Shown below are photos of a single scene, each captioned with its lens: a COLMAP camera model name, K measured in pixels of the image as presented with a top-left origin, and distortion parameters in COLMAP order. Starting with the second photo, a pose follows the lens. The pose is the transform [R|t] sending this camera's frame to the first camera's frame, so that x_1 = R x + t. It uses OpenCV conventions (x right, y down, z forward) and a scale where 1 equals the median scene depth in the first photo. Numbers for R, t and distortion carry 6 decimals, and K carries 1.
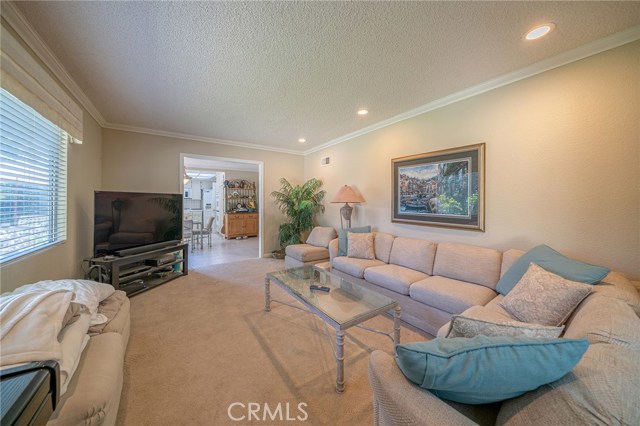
lens RADIAL K [[222.4, 0, 320.0], [0, 222.4, 207.2], [0, 0, 1]] dist [-0.000090, 0.000096]
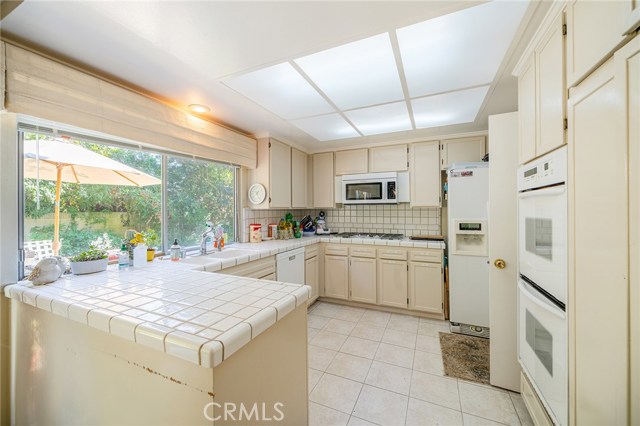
lens RADIAL K [[230.9, 0, 301.4], [0, 230.9, 206.9], [0, 0, 1]] dist [0.002634, -0.000027]
pose [[0.435458, -0.007579, -0.900177, -0.431226], [-0.011567, 0.999835, -0.014013, -0.033337], [0.900135, 0.016514, 0.435299, 0.884394]]
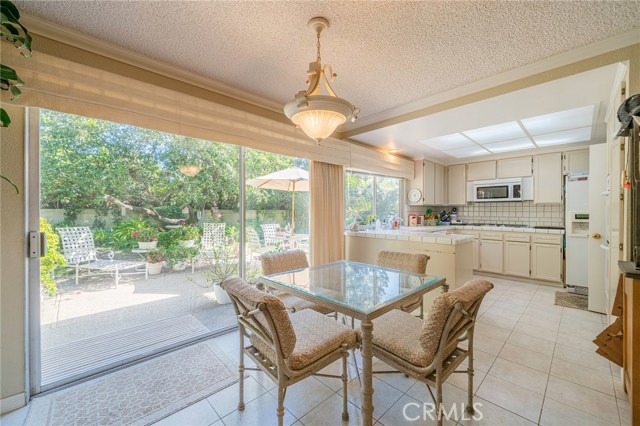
lens RADIAL K [[245.3, 0, 315.3], [0, 245.3, 212.3], [0, 0, 1]] dist [0.000079, 0.000005]
pose [[0.134970, 0.008869, -0.990810, -0.232242], [-0.014715, 0.999868, 0.006945, -0.018470], [0.990740, 0.013643, 0.135083, 0.670063]]
